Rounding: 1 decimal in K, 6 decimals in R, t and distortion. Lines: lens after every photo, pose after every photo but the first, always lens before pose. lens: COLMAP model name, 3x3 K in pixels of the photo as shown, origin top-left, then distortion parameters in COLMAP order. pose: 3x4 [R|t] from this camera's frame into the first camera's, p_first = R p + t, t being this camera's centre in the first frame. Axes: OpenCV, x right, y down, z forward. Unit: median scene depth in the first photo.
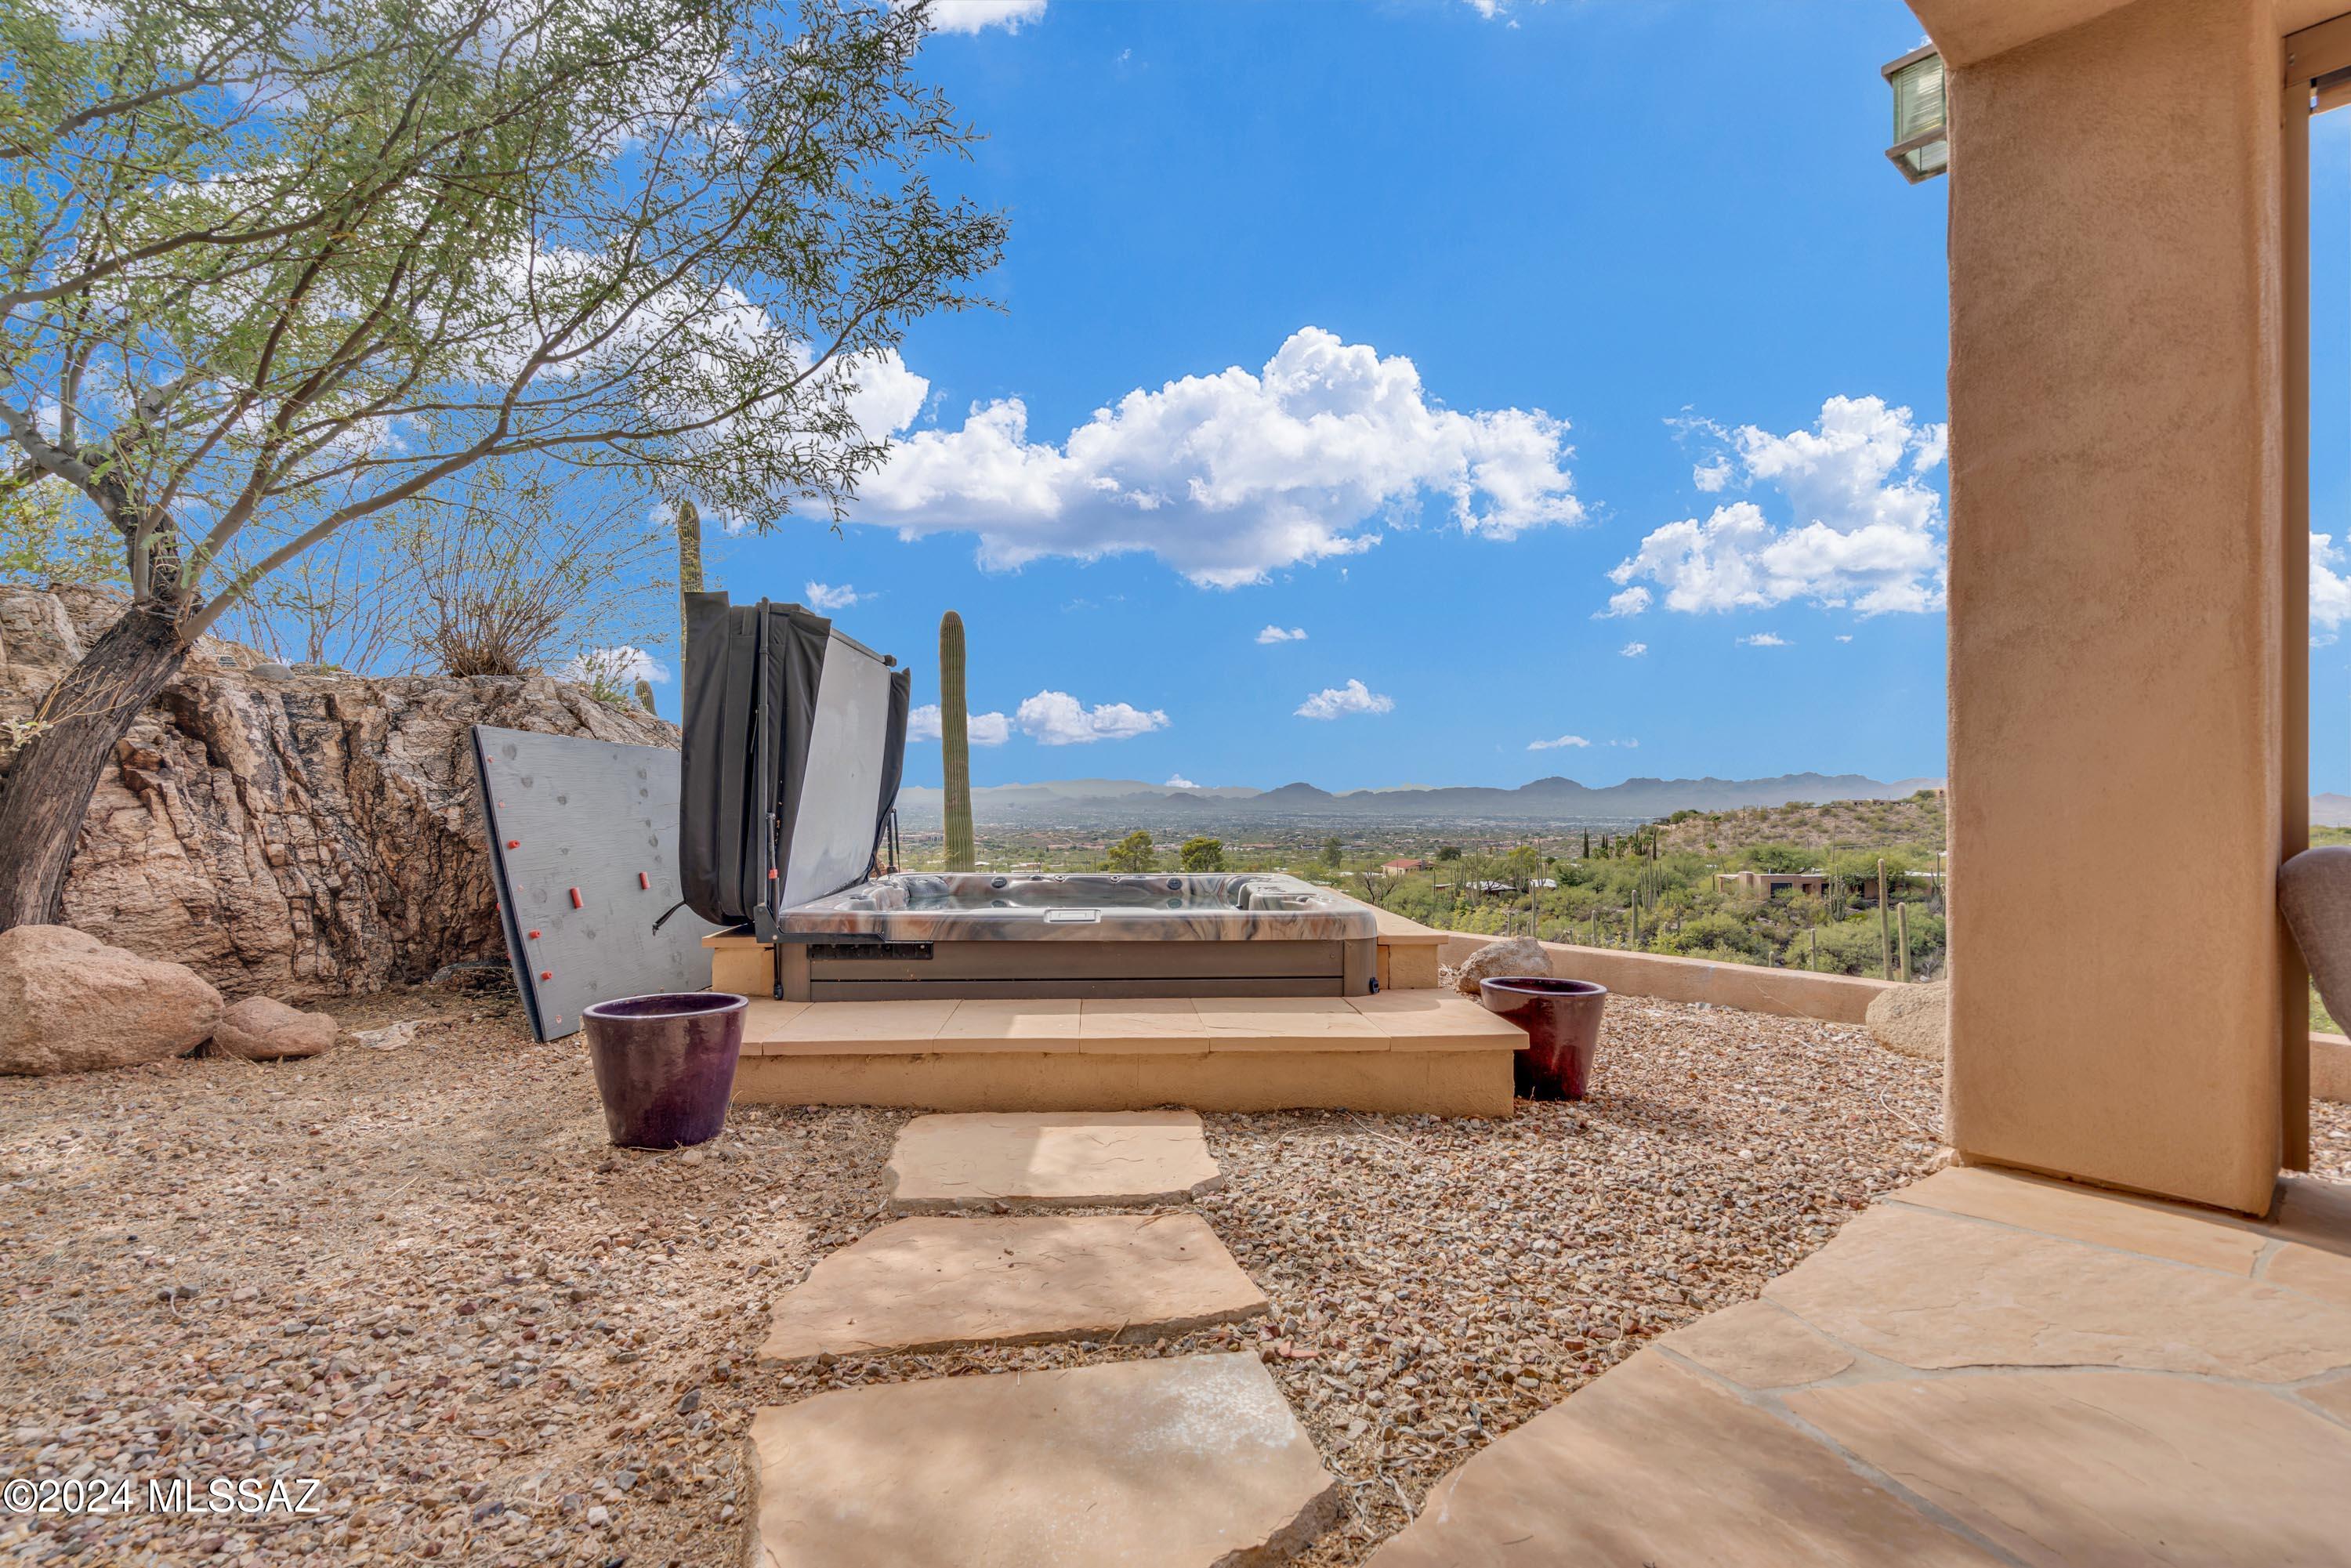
lens RADIAL K [[1145.9, 0, 1169.2], [0, 1145.9, 786.8], [0, 0, 1]] dist [-0.001441, -0.000006]
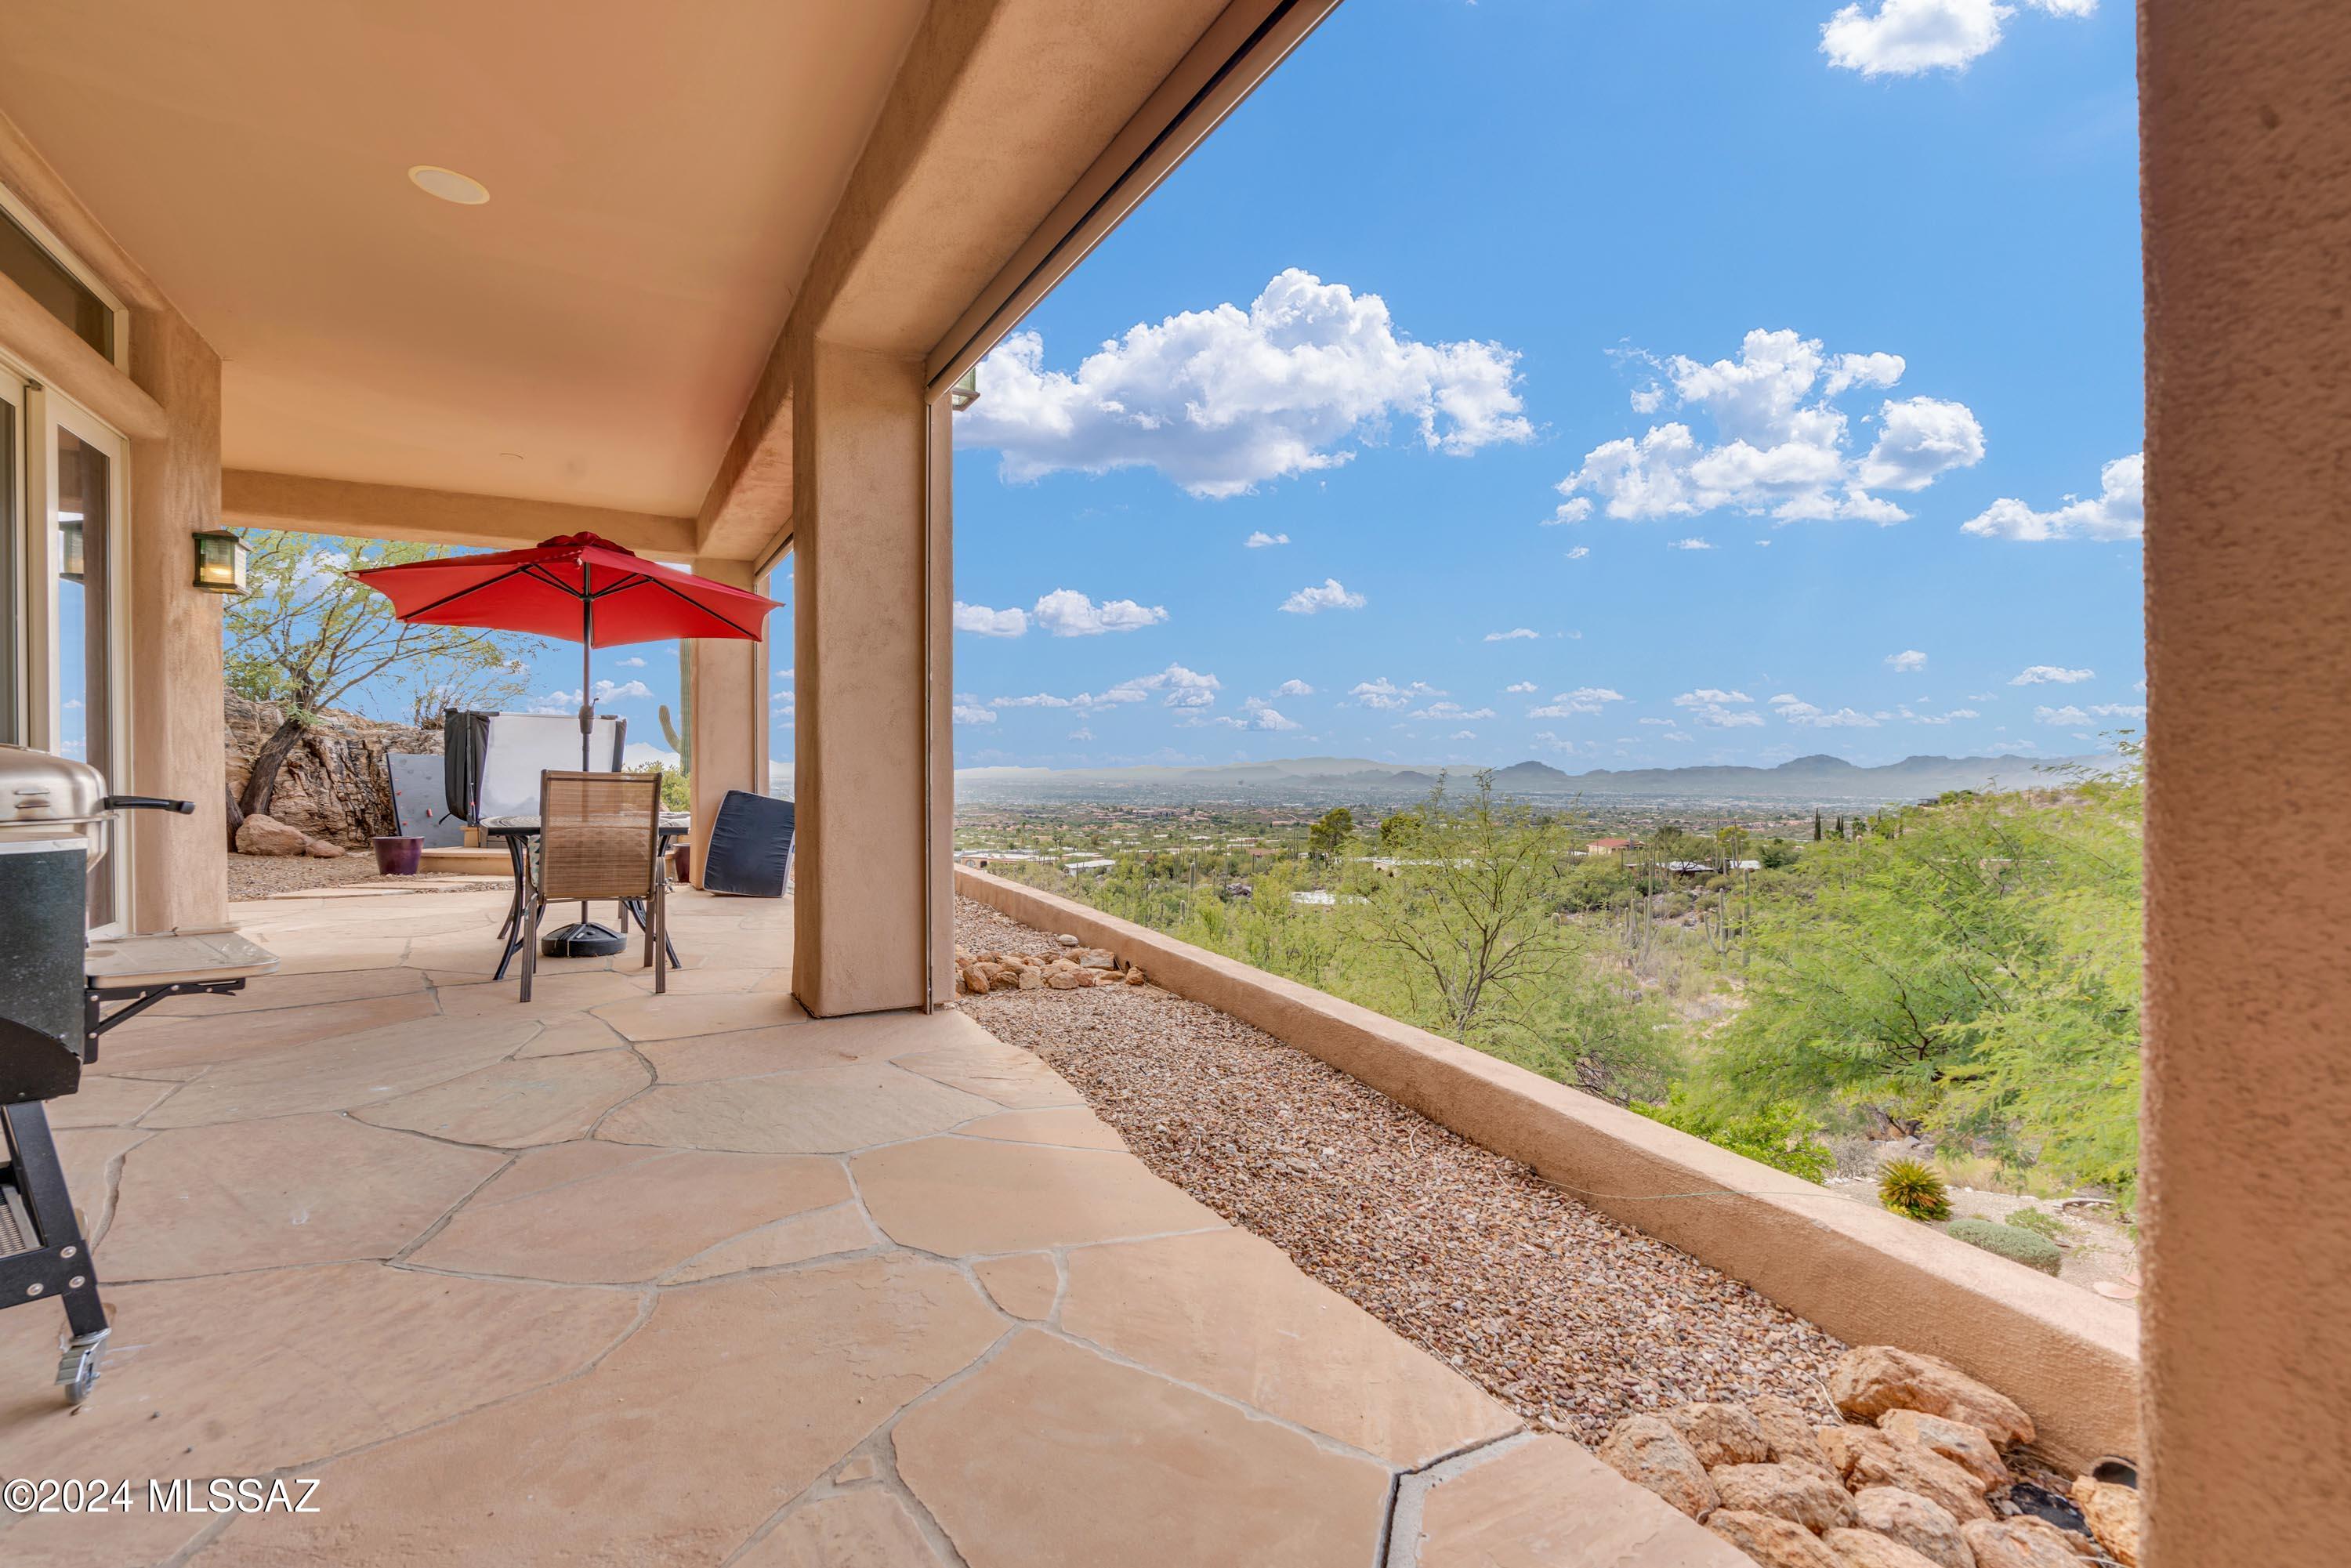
lens RADIAL K [[1145.9, 0, 1187.1], [0, 1145.9, 779.3], [0, 0, 1]] dist [-0.001441, -0.000006]
pose [[0.977117, 0.003150, -0.212678, 1.951878], [-0.000360, 0.999913, 0.013156, -0.023918], [0.212701, -0.012778, 0.977034, -1.394832]]
